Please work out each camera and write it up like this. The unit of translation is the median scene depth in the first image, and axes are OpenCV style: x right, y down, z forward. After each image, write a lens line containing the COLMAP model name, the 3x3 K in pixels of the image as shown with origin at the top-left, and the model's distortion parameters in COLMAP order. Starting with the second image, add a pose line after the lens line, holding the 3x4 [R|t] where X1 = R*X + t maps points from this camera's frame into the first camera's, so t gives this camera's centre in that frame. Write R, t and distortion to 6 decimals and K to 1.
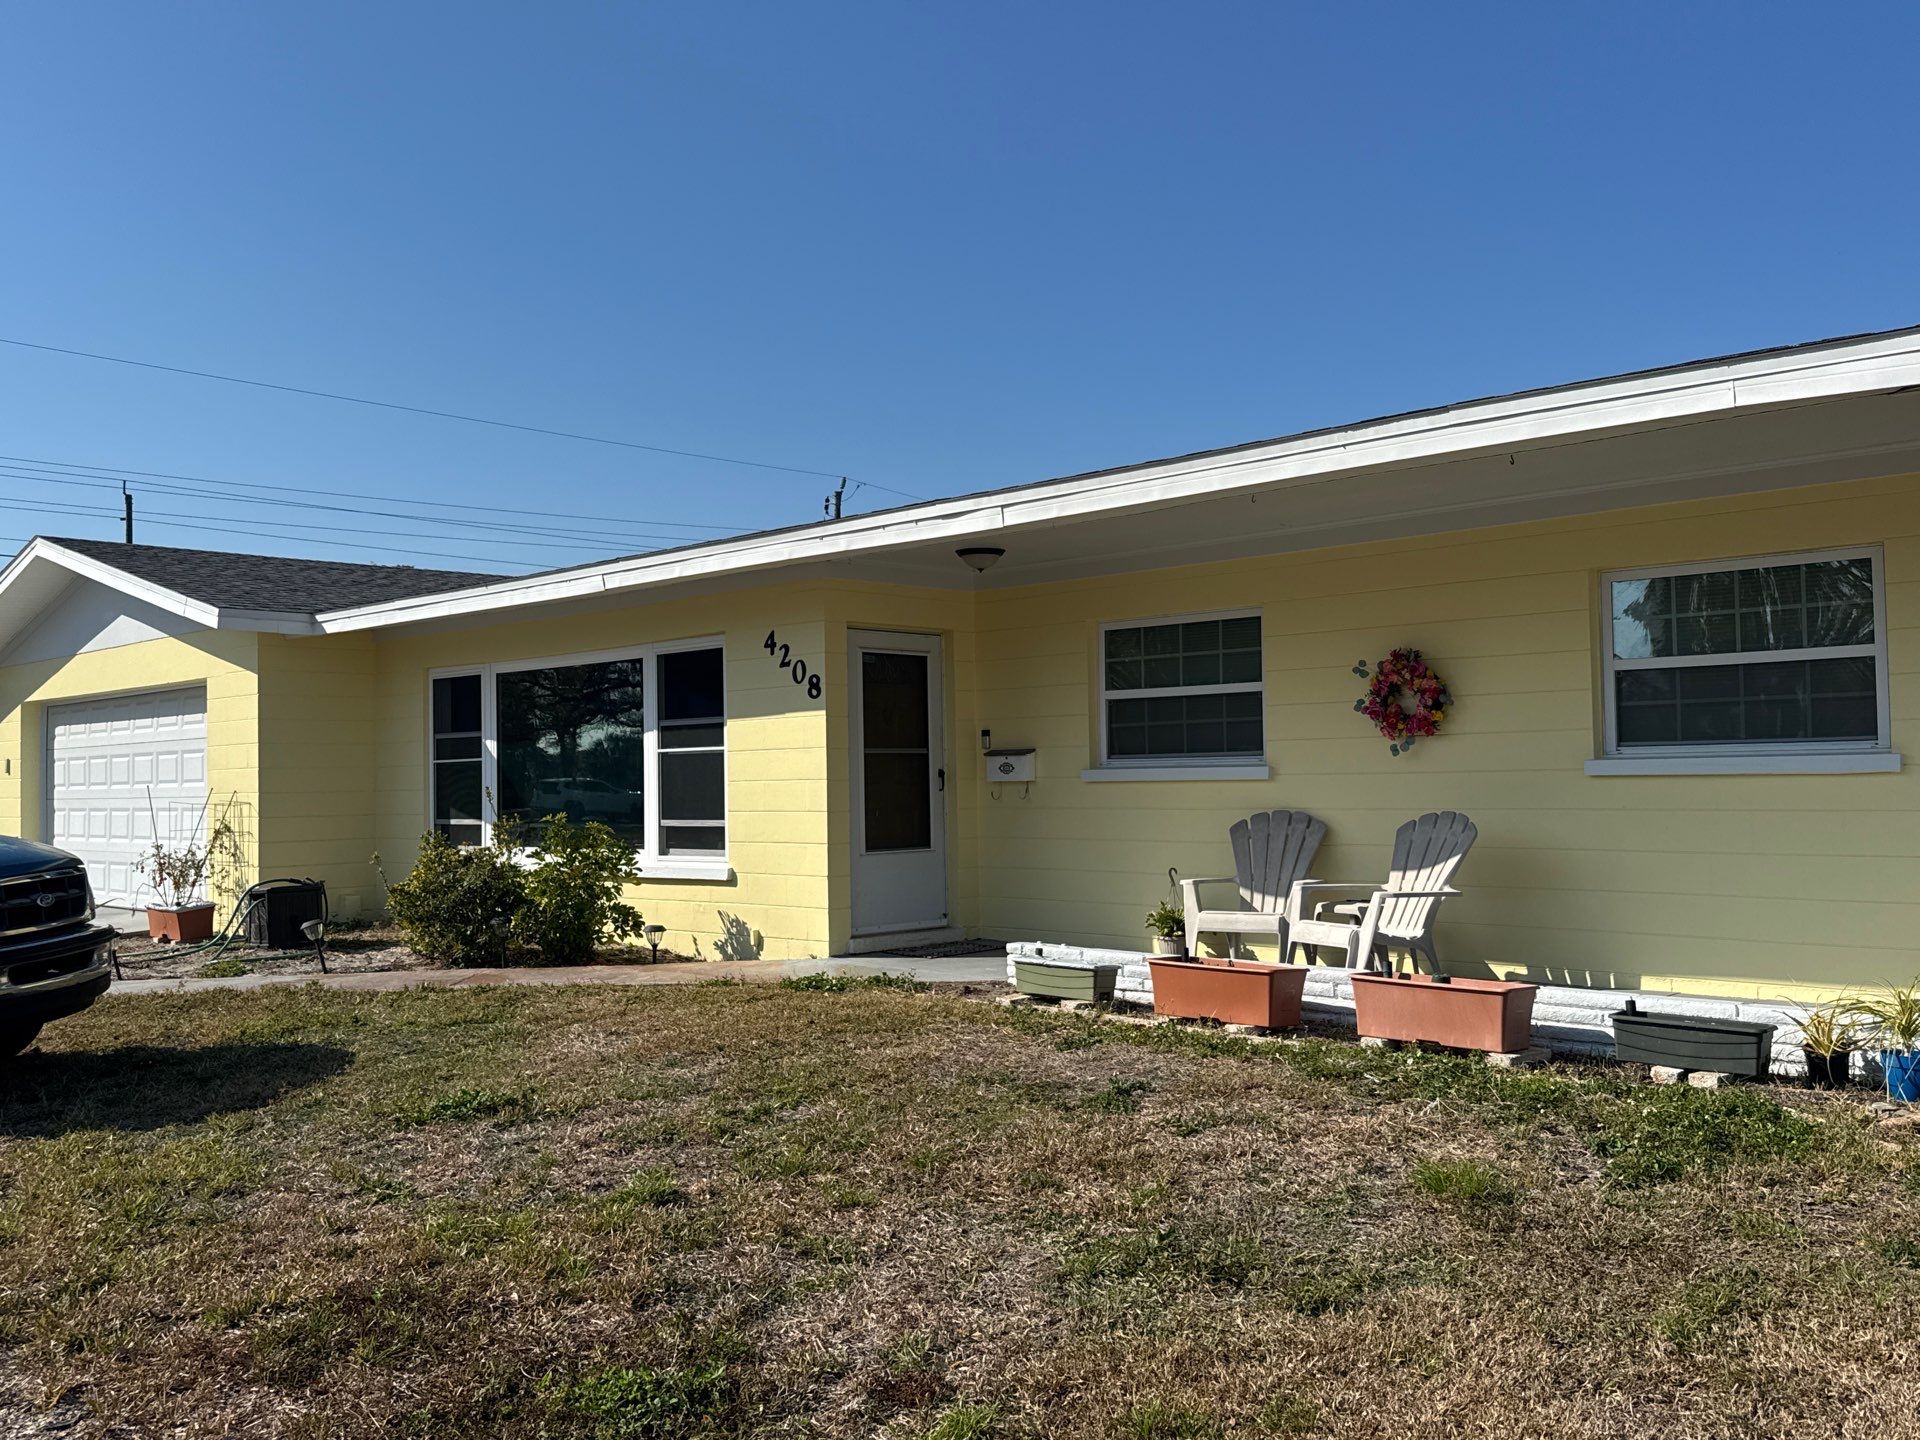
lens RADIAL K [[1691.7, 0, 960.0], [0, 1691.7, 720.0], [0, 0, 1]] dist [0.075247, -0.000214]
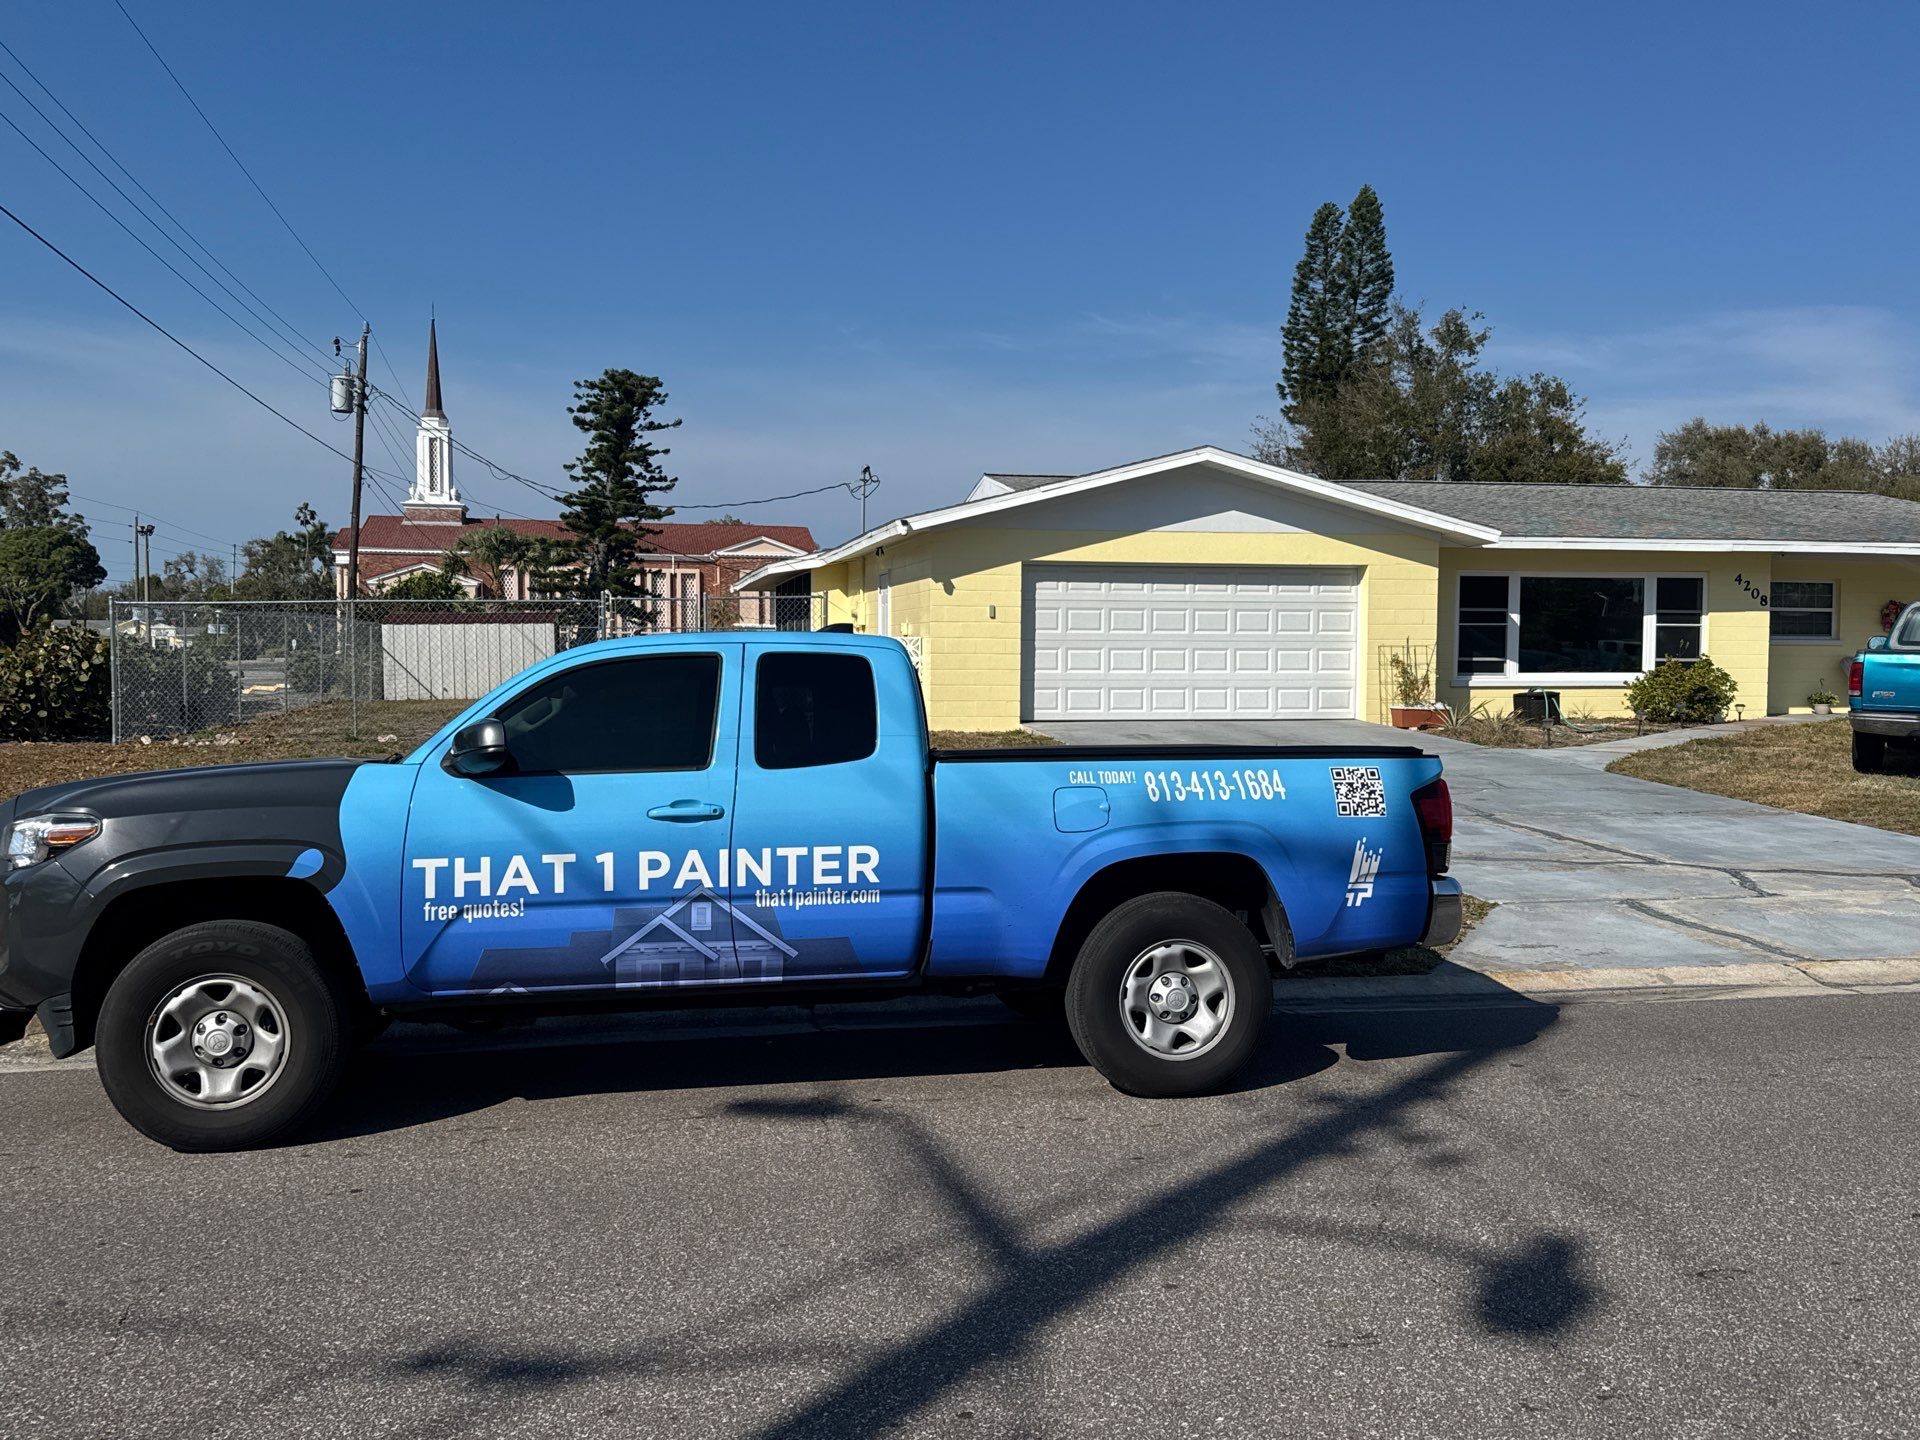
lens RADIAL K [[1580.8, 0, 960.0], [0, 1580.8, 720.0], [0, 0, 1]] dist [0.177172, -0.400401]
pose [[0.565924, -0.018221, 0.824256, -2.258906], [-0.046044, 0.997497, 0.053664, 0.067151], [-0.823171, -0.068322, 0.563669, 0.585862]]
